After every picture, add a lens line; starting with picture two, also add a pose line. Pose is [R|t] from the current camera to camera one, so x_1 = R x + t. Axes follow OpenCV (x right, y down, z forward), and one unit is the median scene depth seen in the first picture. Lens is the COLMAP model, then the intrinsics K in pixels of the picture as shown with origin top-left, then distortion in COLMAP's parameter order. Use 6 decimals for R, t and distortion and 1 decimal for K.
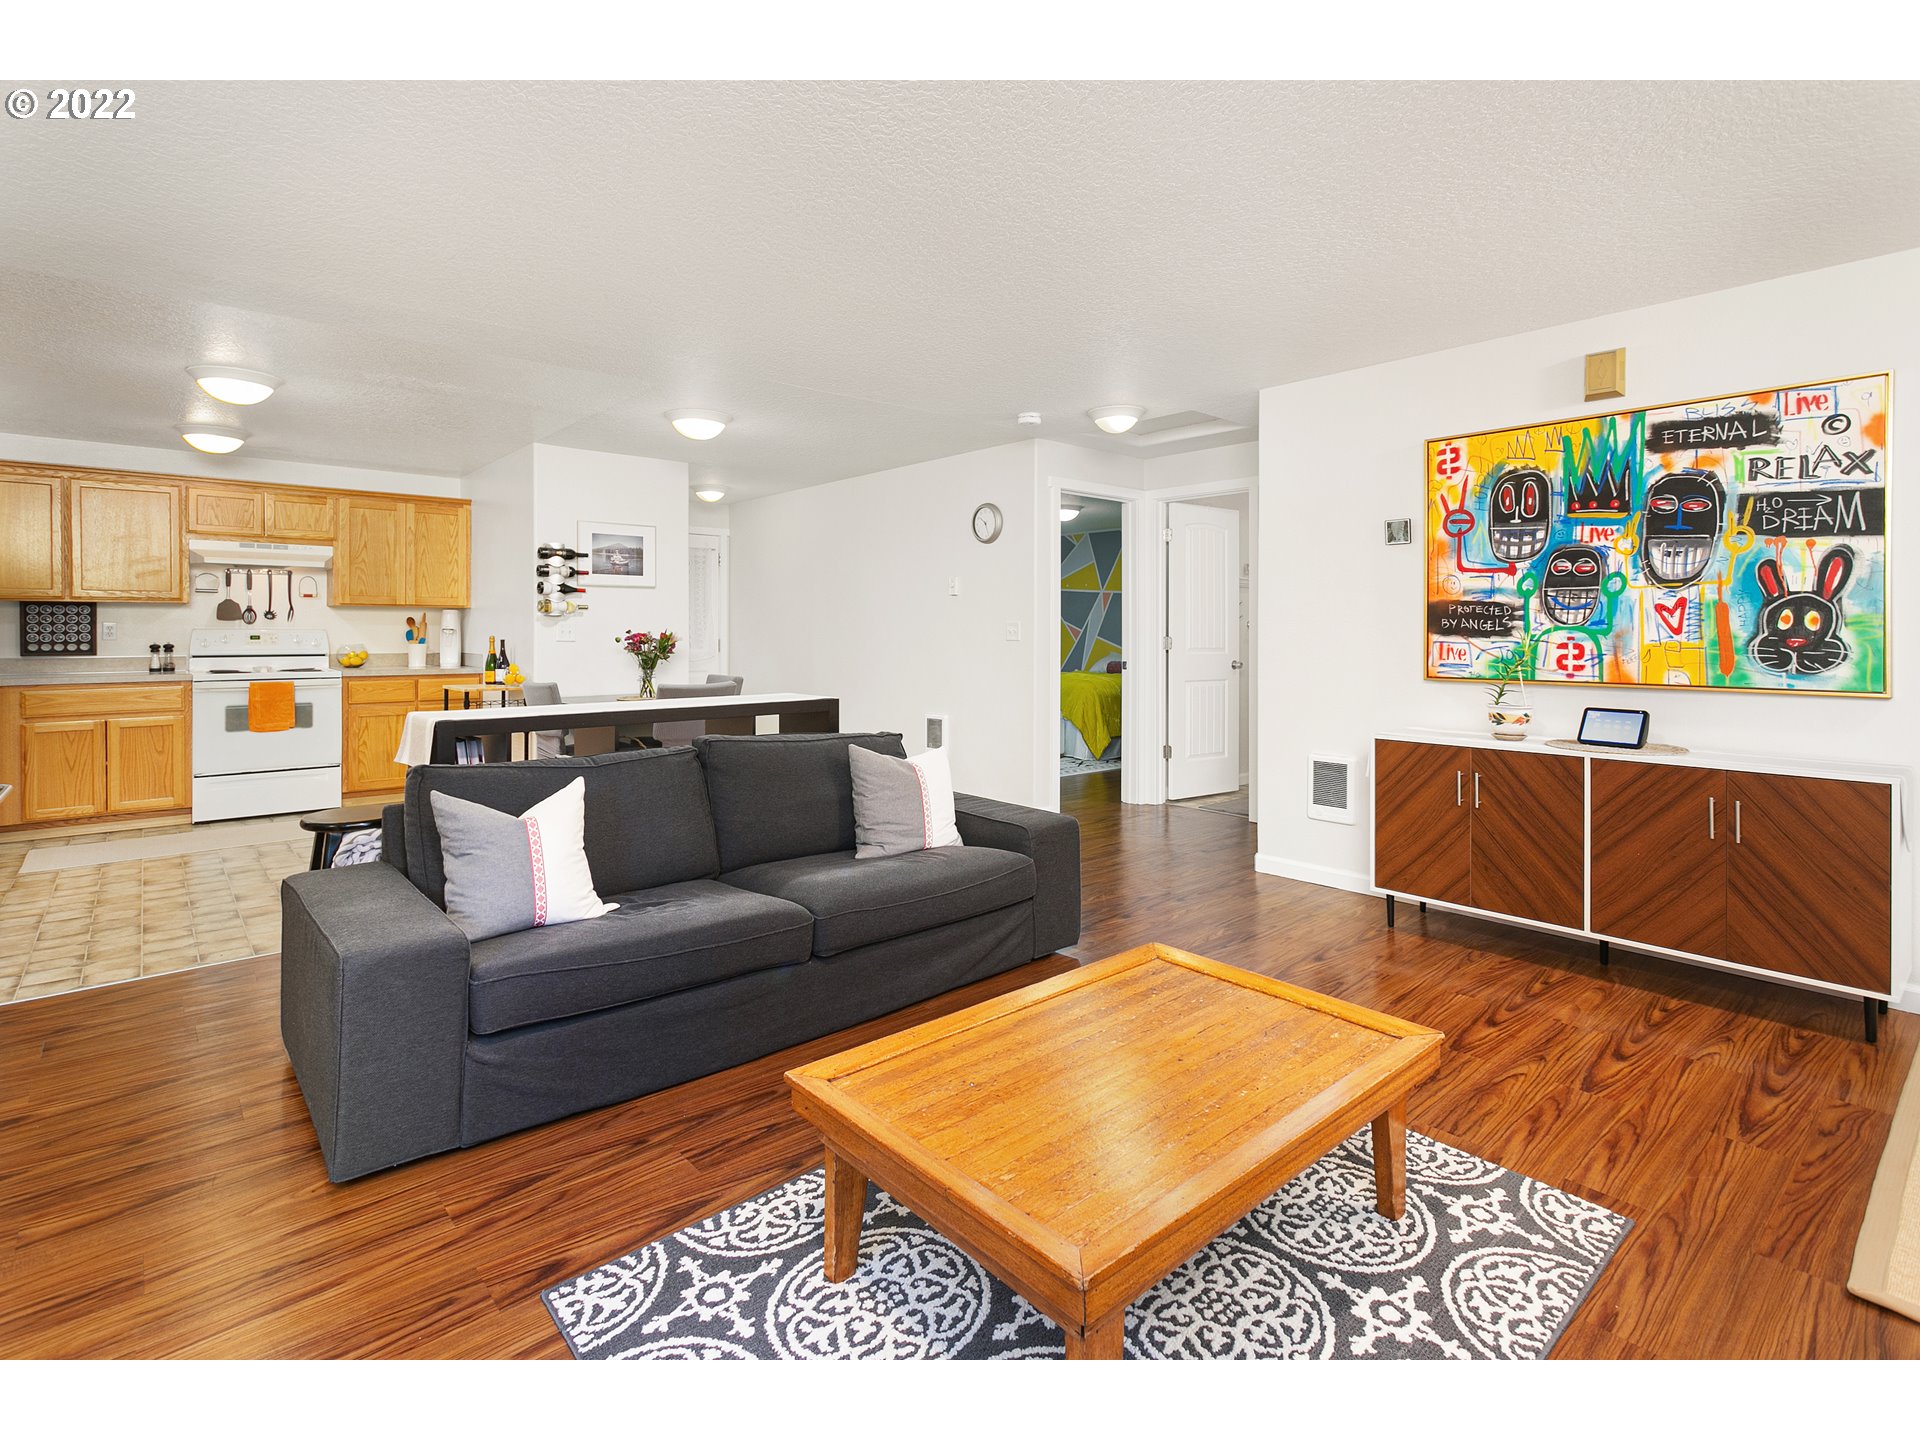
lens RADIAL K [[937.2, 0, 957.0], [0, 937.2, 634.6], [0, 0, 1]] dist [0.000760, -0.000060]
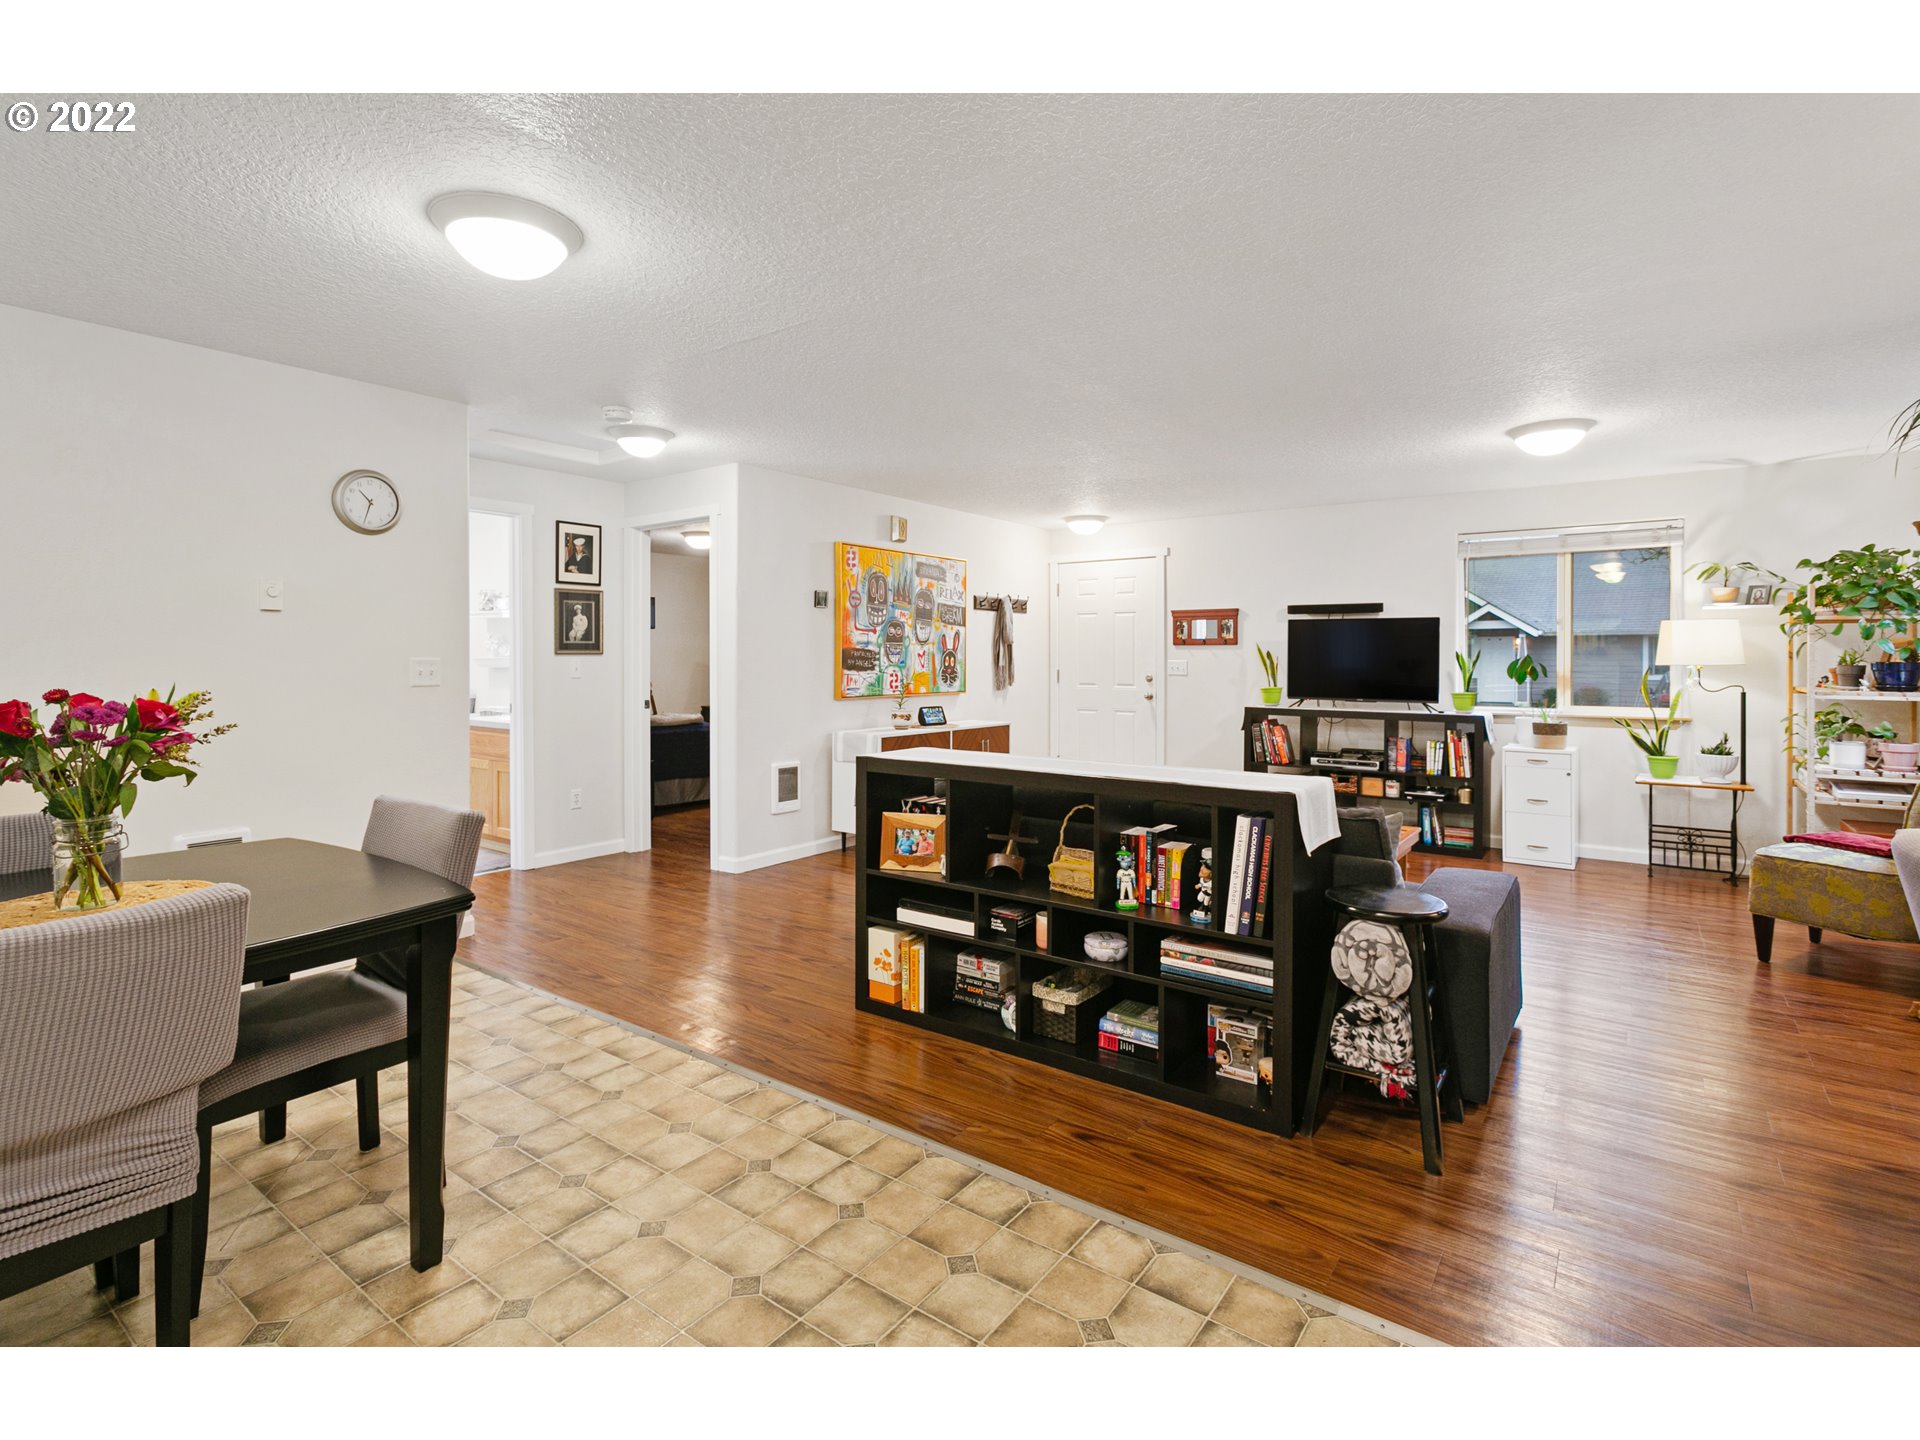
lens RADIAL K [[943.2, 0, 957.8], [0, 943.2, 653.3], [0, 0, 1]] dist [-0.001000, -0.000569]
pose [[-0.216937, 0.001193, 0.976185, -0.709129], [-0.001088, 0.999998, -0.001464, -0.016790], [-0.976185, -0.001380, -0.216936, 0.782386]]
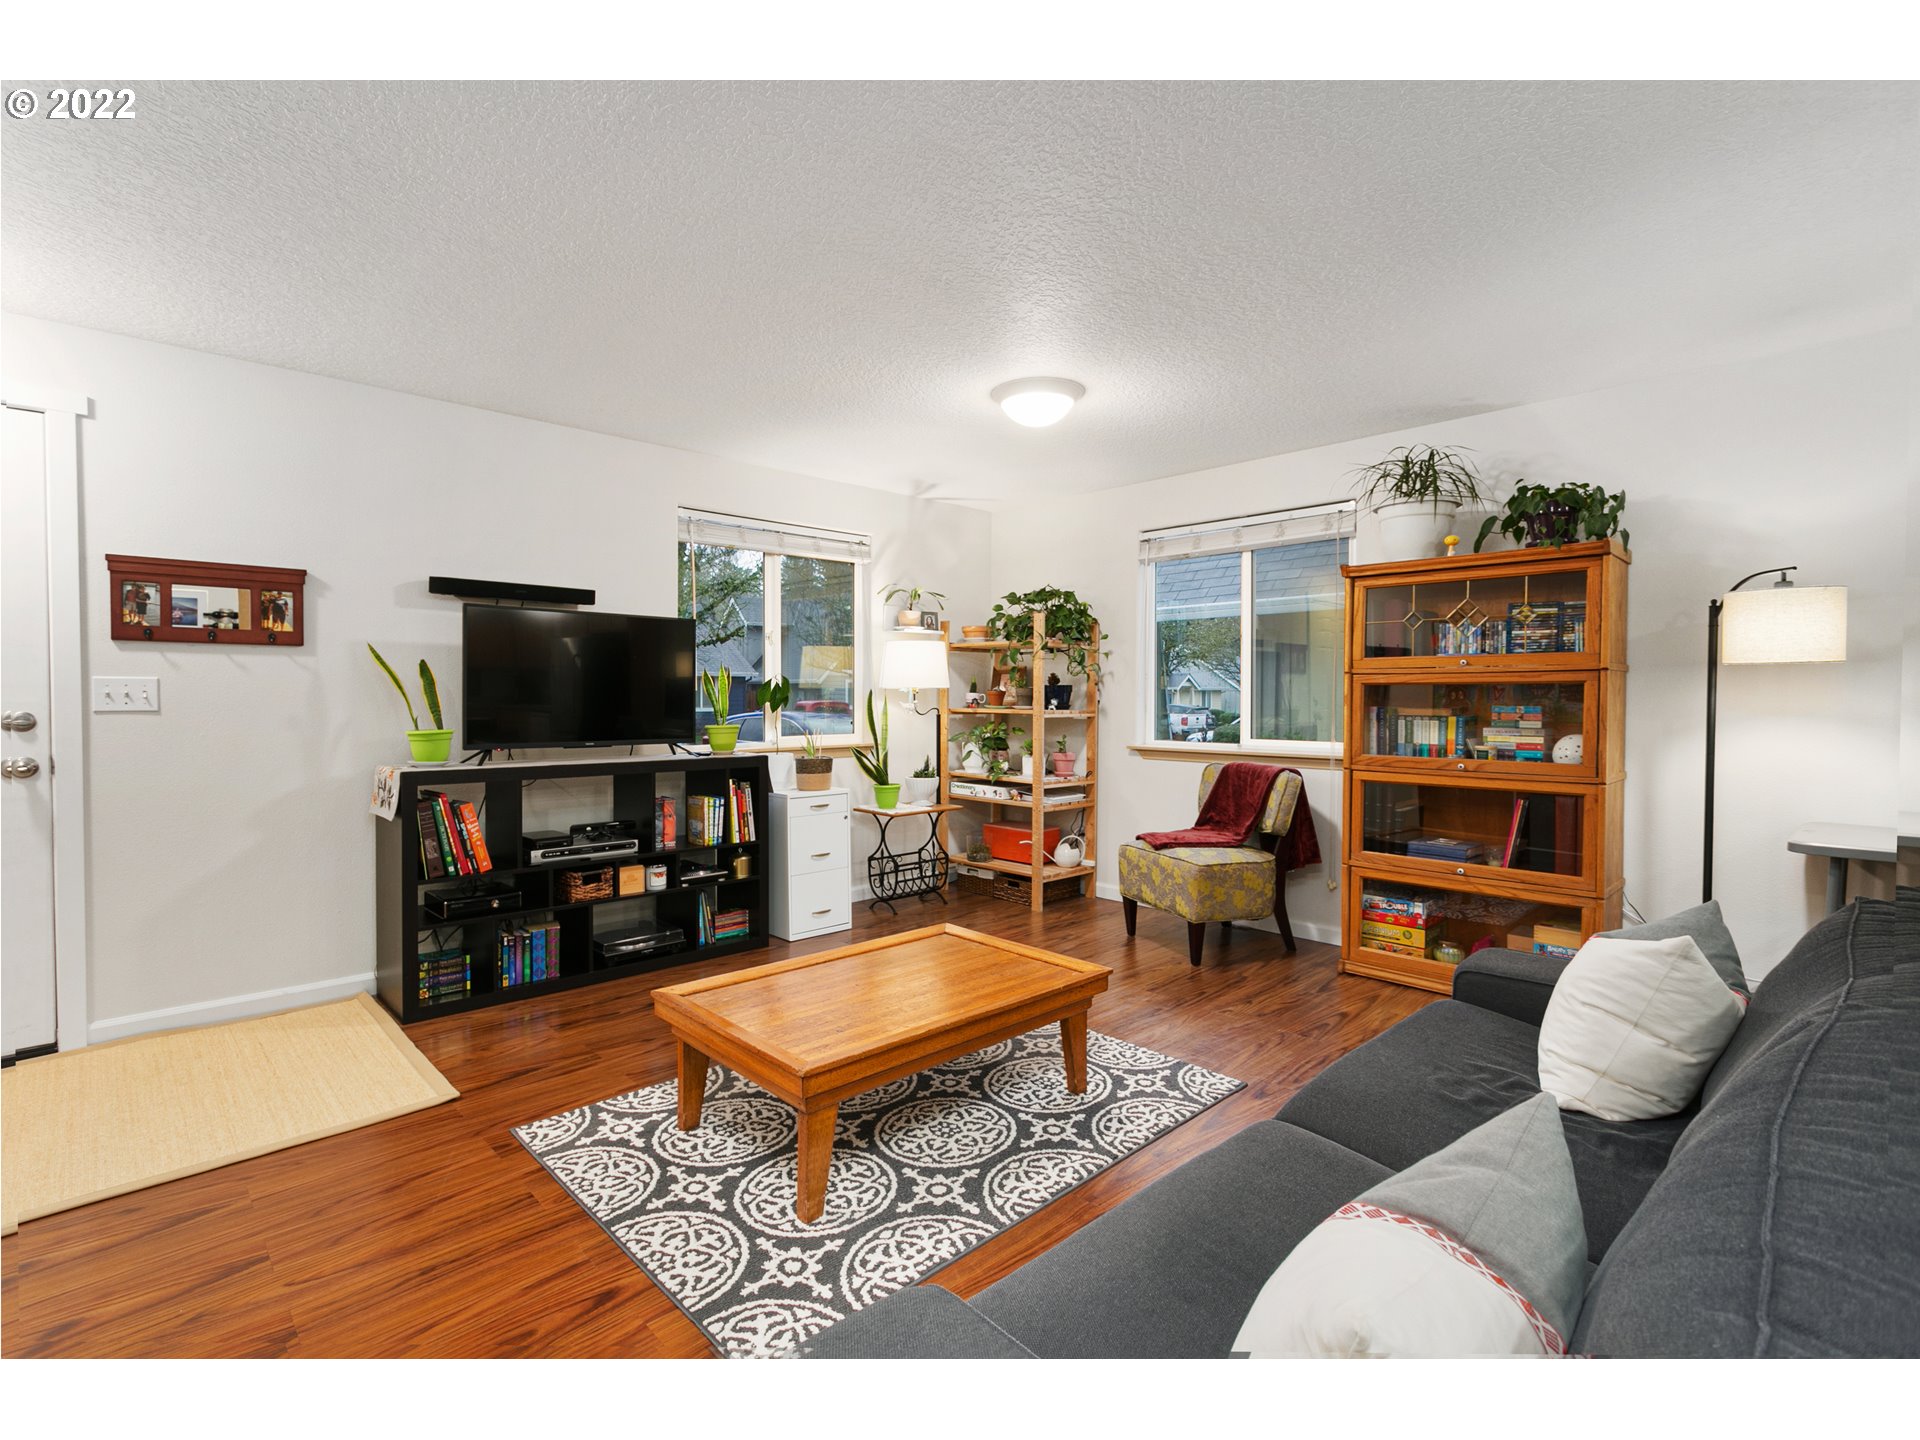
lens RADIAL K [[901.3, 0, 960.0], [0, 901.3, 720.0], [0, 0, 1]] dist [-0.002162, -0.000252]
pose [[-0.999083, -0.002808, -0.042725, 0.041937], [-0.004029, 0.999585, 0.028529, -0.001327], [0.042627, 0.028675, -0.998679, 0.739682]]
